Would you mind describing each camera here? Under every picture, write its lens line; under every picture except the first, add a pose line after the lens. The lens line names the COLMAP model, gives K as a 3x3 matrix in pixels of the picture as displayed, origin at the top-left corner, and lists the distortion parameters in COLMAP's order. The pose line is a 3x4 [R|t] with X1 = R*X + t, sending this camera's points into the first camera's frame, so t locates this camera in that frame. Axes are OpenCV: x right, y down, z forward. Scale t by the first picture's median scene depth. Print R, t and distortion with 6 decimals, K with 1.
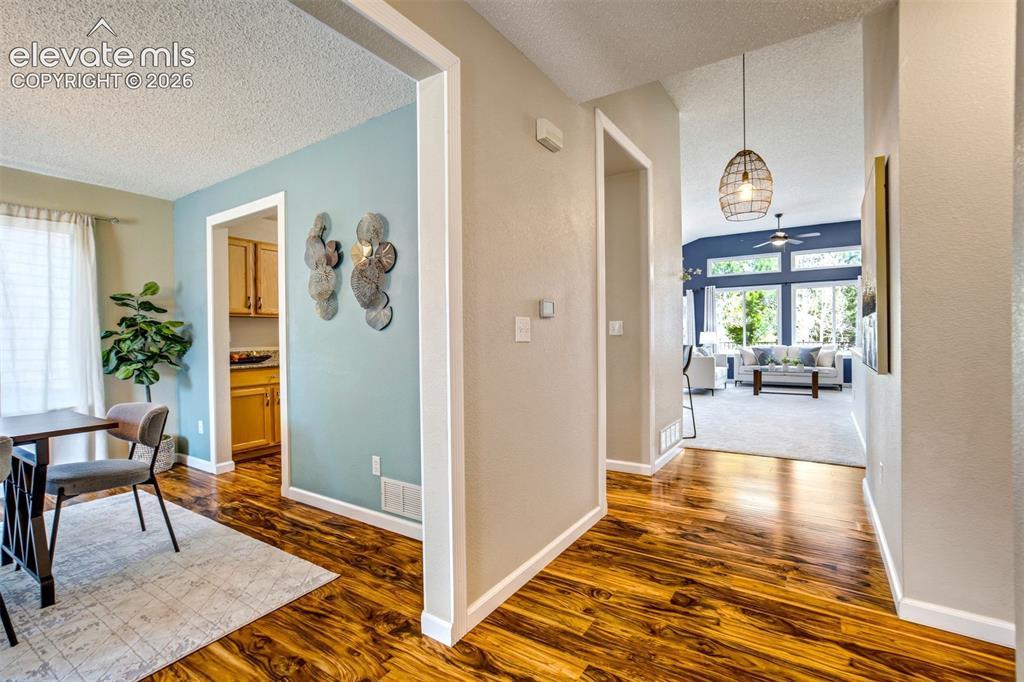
lens RADIAL K [[473.0, 0, 515.1], [0, 473.0, 339.9], [0, 0, 1]] dist [-0.033511, 0.016290]
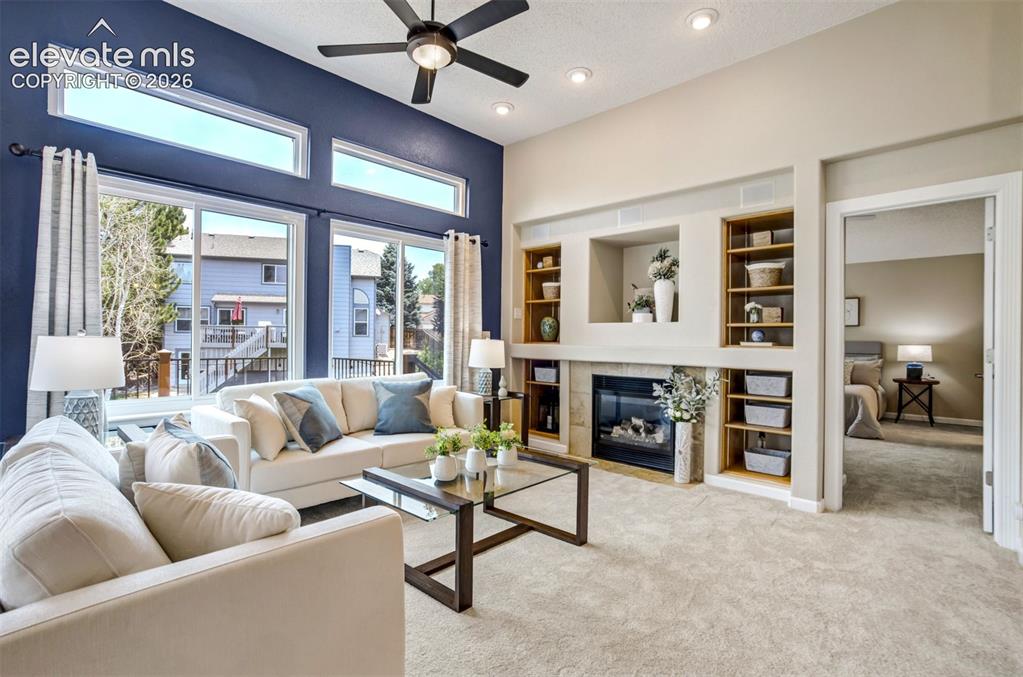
lens RADIAL K [[472.5, 0, 500.5], [0, 472.5, 336.0], [0, 0, 1]] dist [-0.033511, 0.016290]
pose [[0.188951, 0.018059, 0.981820, 0.620210], [-0.003403, 0.999837, -0.017735, -0.037514], [-0.981981, 0.000010, 0.188981, 2.068311]]
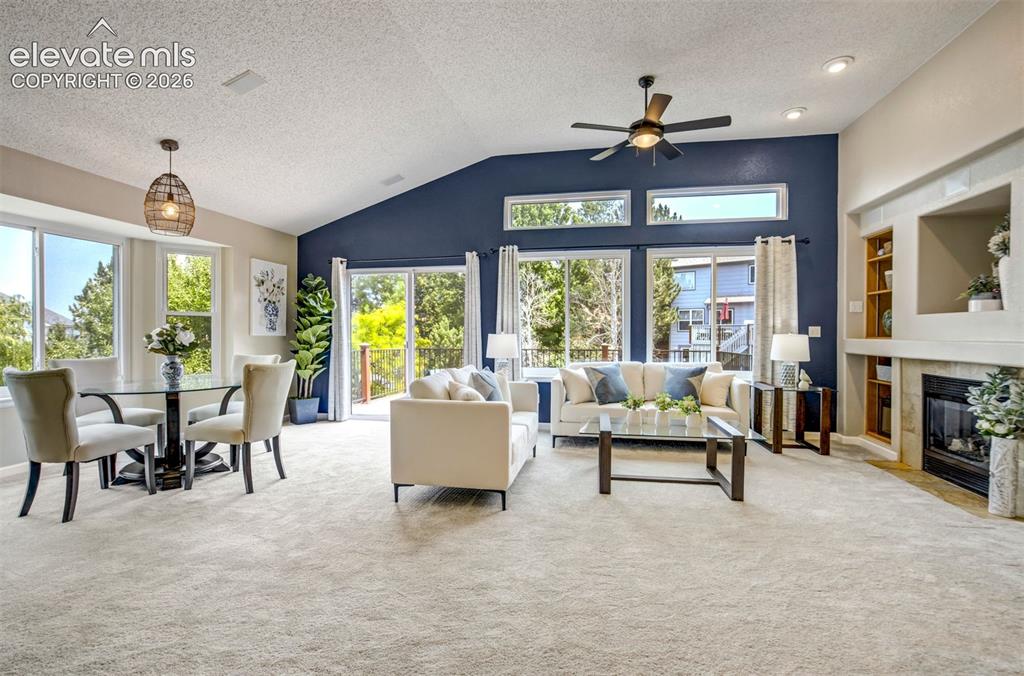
lens RADIAL K [[473.0, 0, 519.0], [0, 473.0, 336.1], [0, 0, 1]] dist [-0.033511, 0.016290]
pose [[0.923562, 0.010426, 0.383308, 0.637848], [-0.008292, 0.999940, -0.007219, -0.030296], [-0.383360, 0.003489, 0.923592, 1.443724]]
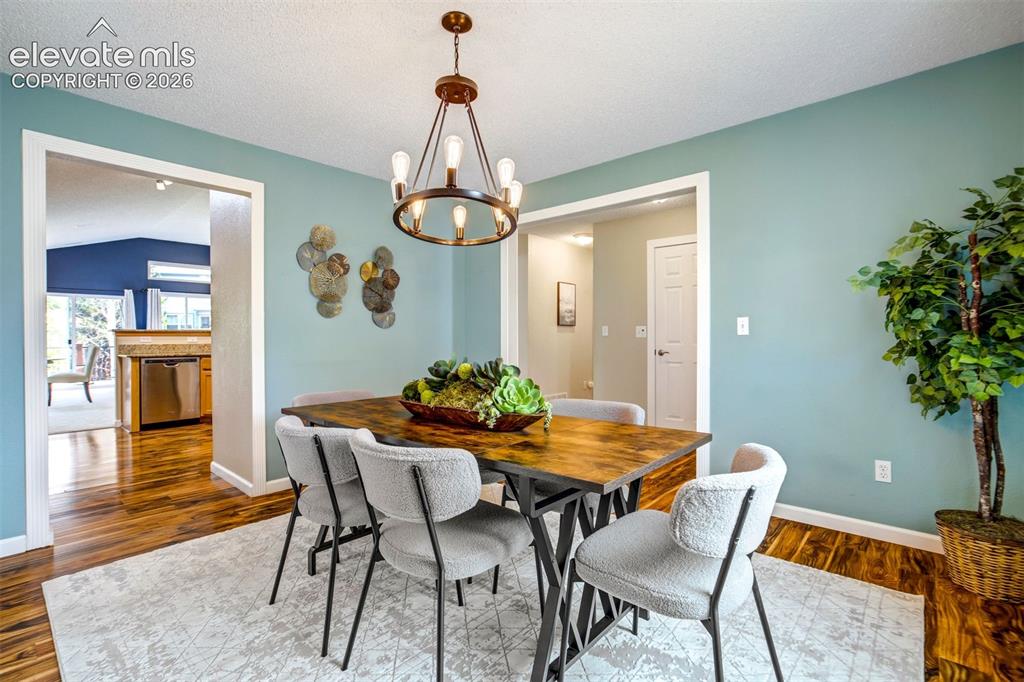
lens RADIAL K [[473.0, 0, 505.7], [0, 473.0, 339.8], [0, 0, 1]] dist [-0.033511, 0.016290]
pose [[0.159275, 0.005945, 0.987216, -1.243867], [0.009188, 0.999930, -0.007504, 0.023119], [-0.987191, 0.010266, 0.159209, 0.310106]]
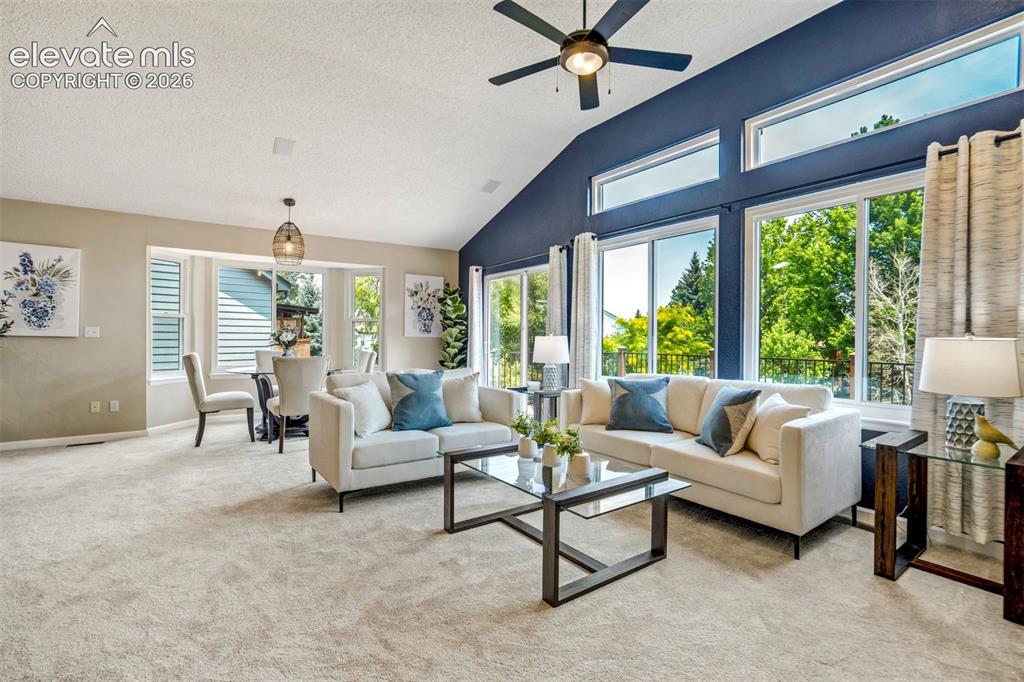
lens RADIAL K [[473.0, 0, 510.8], [0, 473.0, 336.7], [0, 0, 1]] dist [-0.033511, 0.016290]
pose [[0.926895, 0.018609, -0.374860, 1.477826], [-0.021500, 0.999763, -0.003530, -0.037132], [0.374705, 0.011332, 0.927075, 1.571806]]
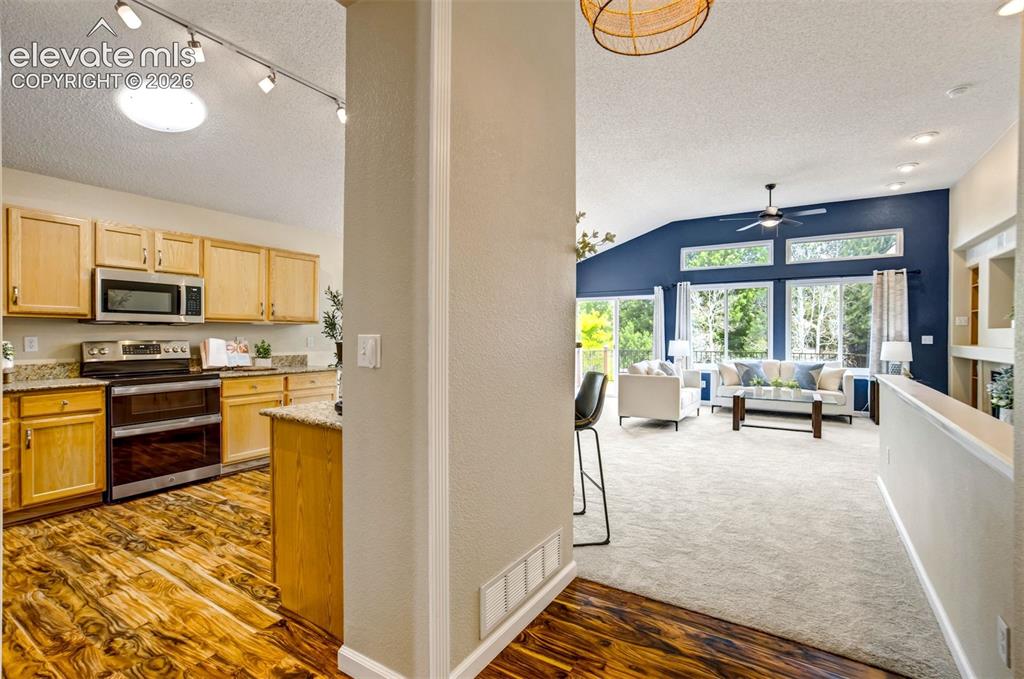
lens RADIAL K [[473.0, 0, 514.7], [0, 473.0, 336.6], [0, 0, 1]] dist [-0.033511, 0.016290]
pose [[0.999847, 0.015139, 0.008803, 0.356077], [-0.015082, 0.999865, -0.006512, -0.037382], [-0.008901, 0.006379, 0.999940, 0.603093]]
